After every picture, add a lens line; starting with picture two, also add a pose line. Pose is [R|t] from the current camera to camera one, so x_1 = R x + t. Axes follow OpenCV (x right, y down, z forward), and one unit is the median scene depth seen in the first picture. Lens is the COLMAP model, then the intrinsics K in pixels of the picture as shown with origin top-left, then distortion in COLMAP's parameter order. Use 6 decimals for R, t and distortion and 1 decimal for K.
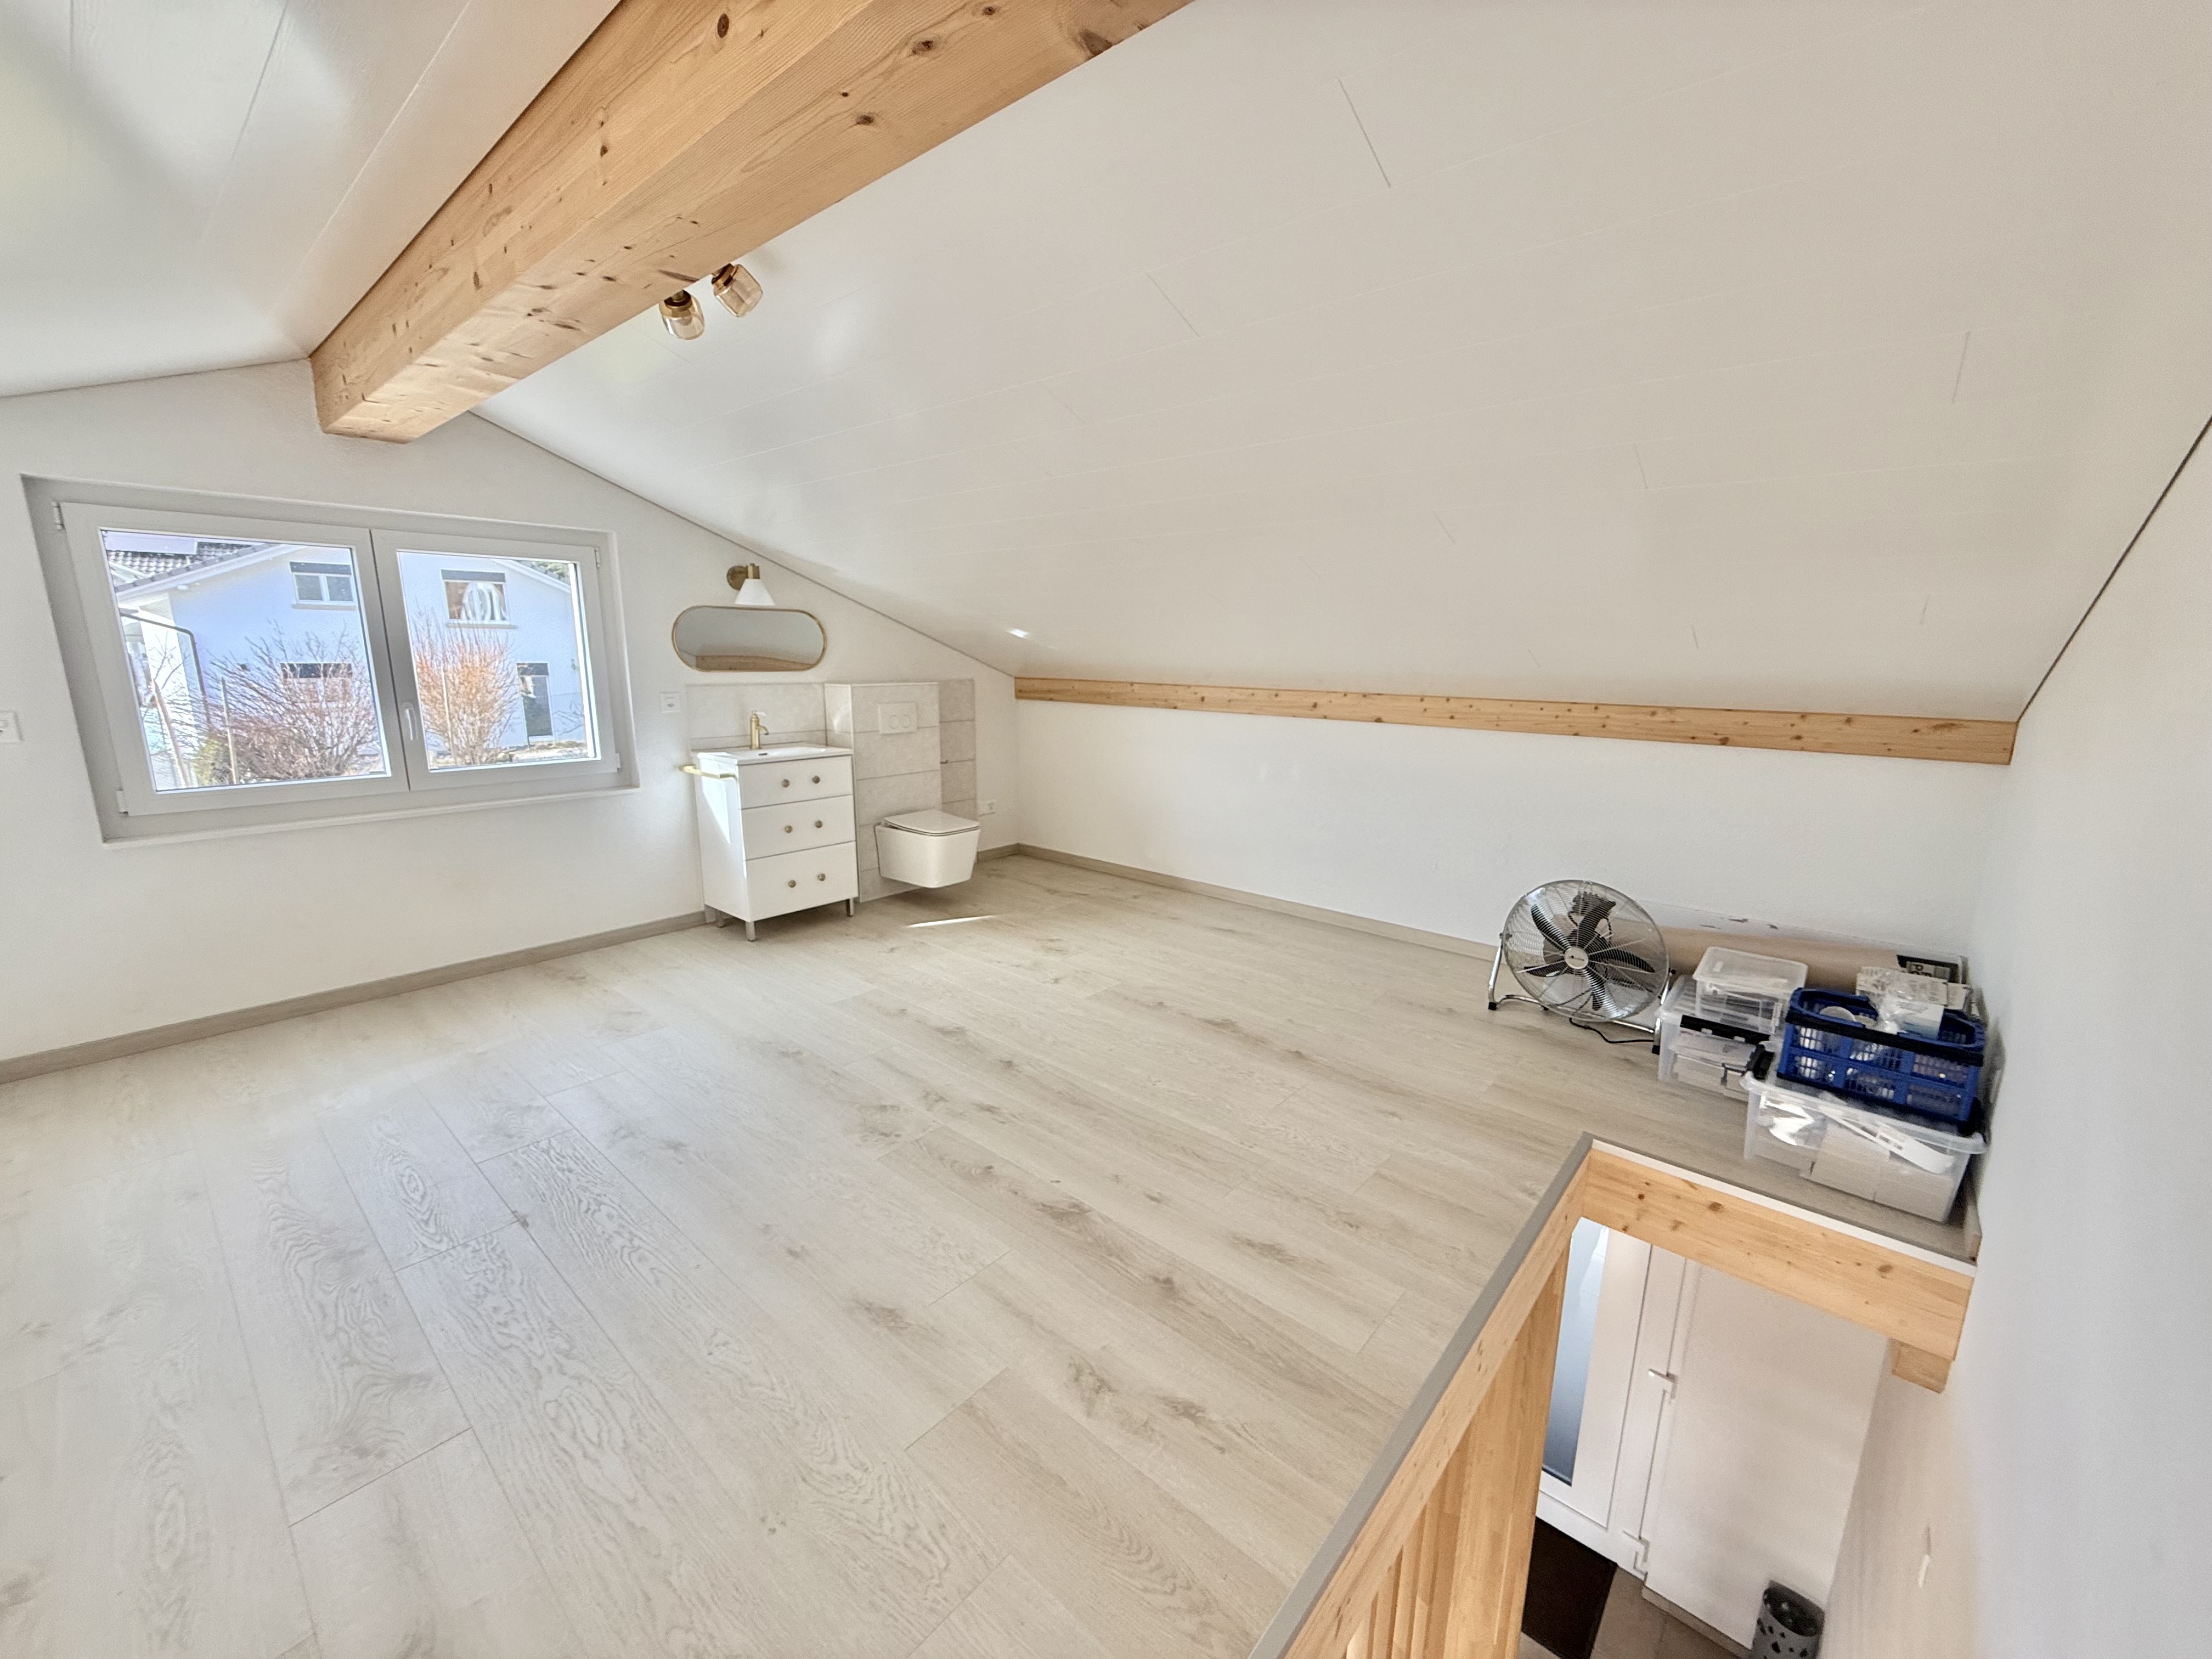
lens RADIAL K [[883.0, 0, 1106.0], [0, 883.0, 829.5], [0, 0, 1]] dist [0.002195, 0.000207]
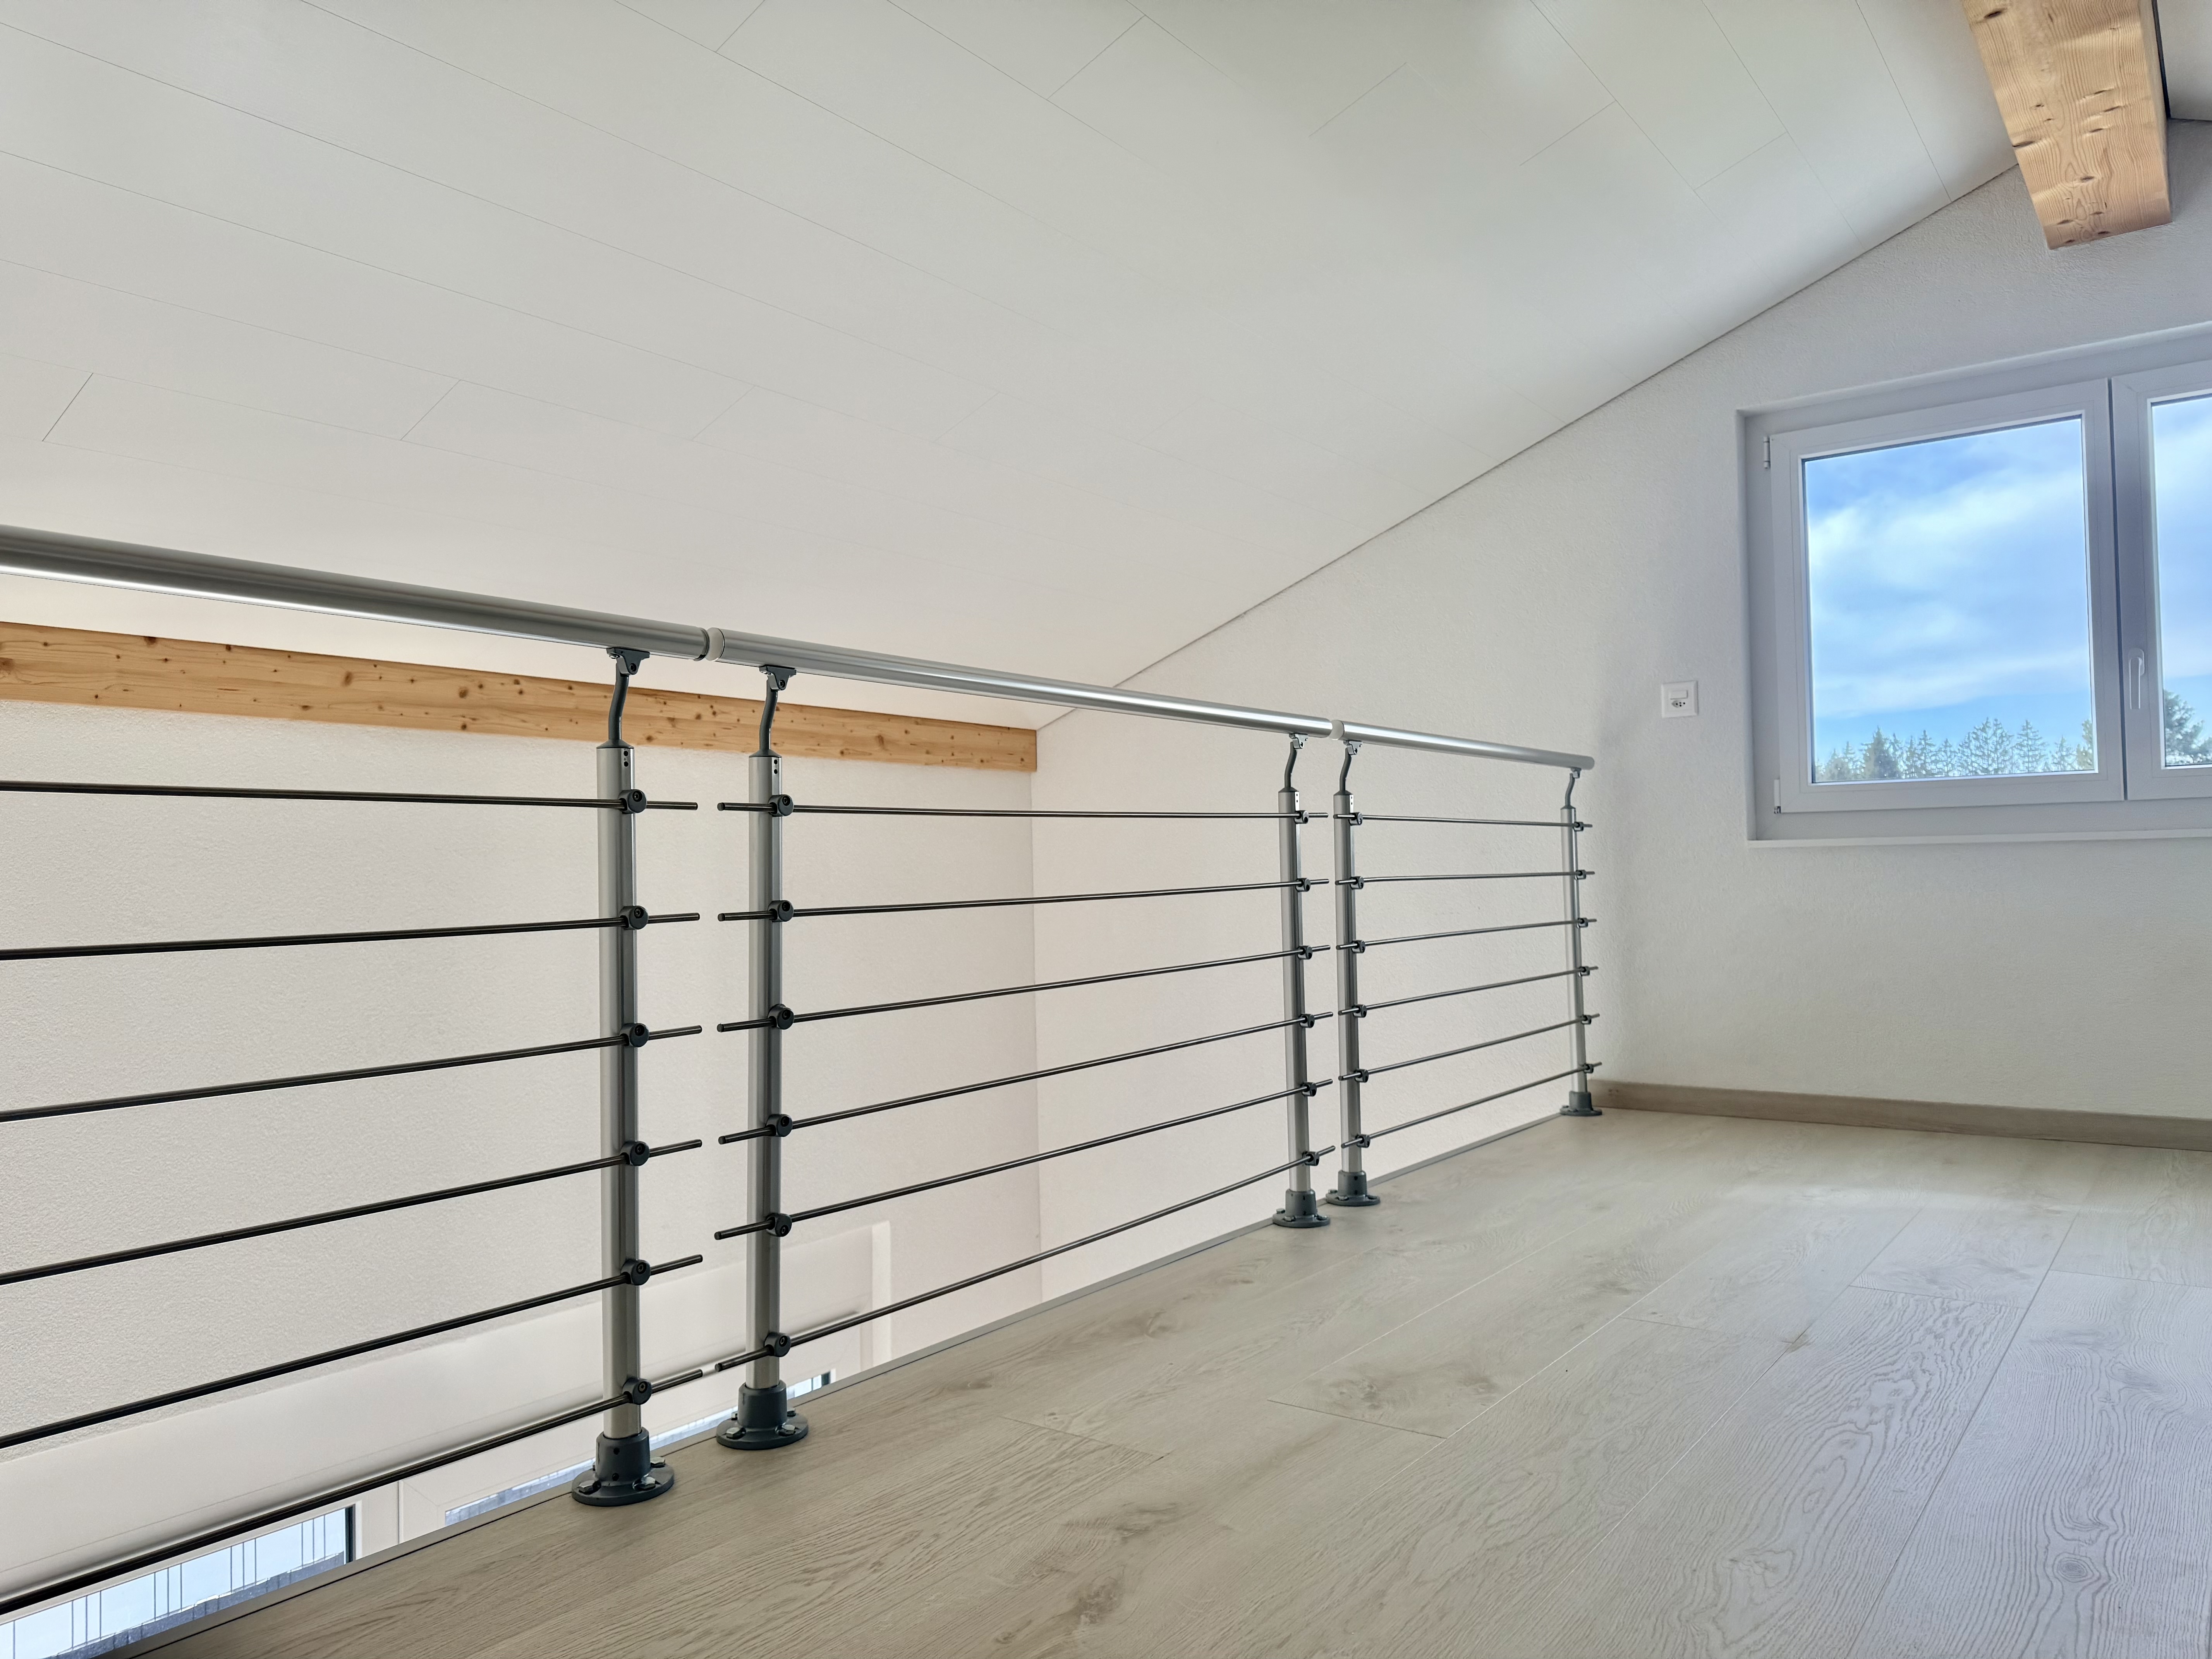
lens RADIAL K [[1552.5, 0, 1106.0], [0, 1552.5, 829.5], [0, 0, 1]] dist [0.082145, -0.113431]
pose [[0.081071, -0.042032, -0.995822, 0.234987], [-0.180089, 0.982049, -0.056112, 0.187437], [0.980304, 0.183886, 0.072046, 0.318623]]
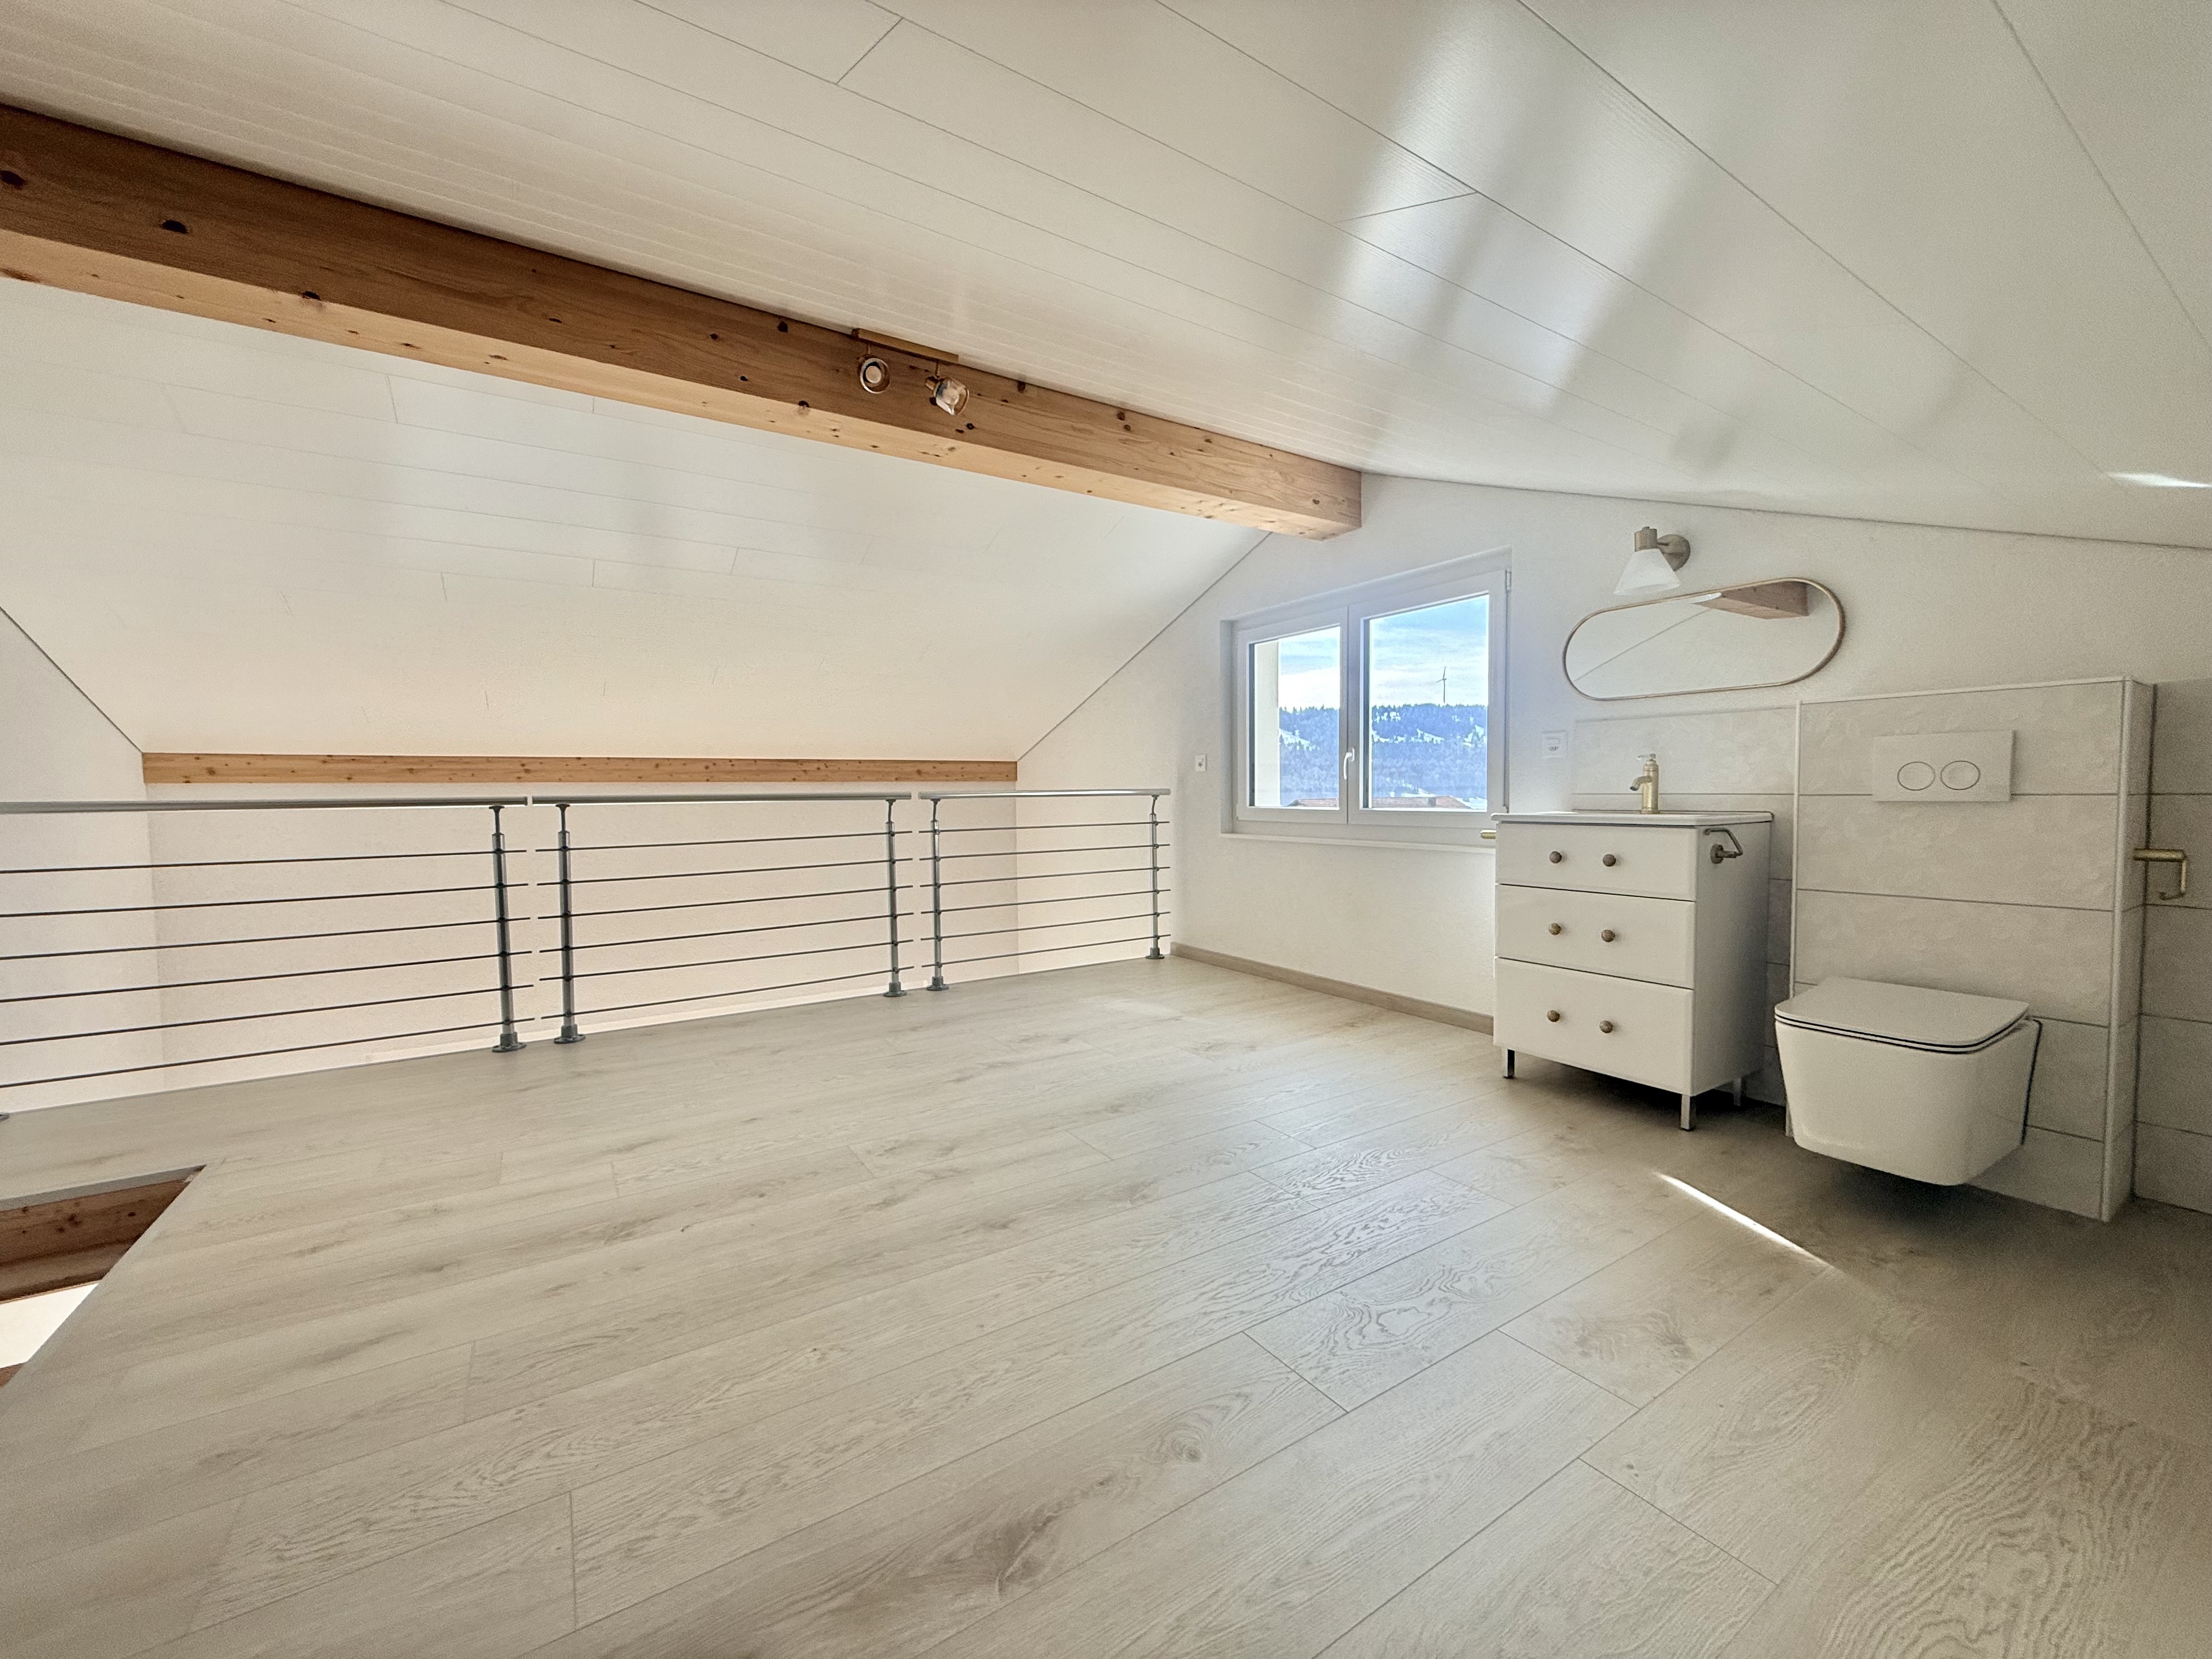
lens RADIAL K [[883.0, 0, 1106.0], [0, 883.0, 829.5], [0, 0, 1]] dist [0.002195, 0.000207]
pose [[-0.282549, 0.035636, -0.958591, 0.496790], [-0.184784, 0.978571, 0.090845, -0.099484], [0.941287, 0.202800, -0.269910, 1.219358]]
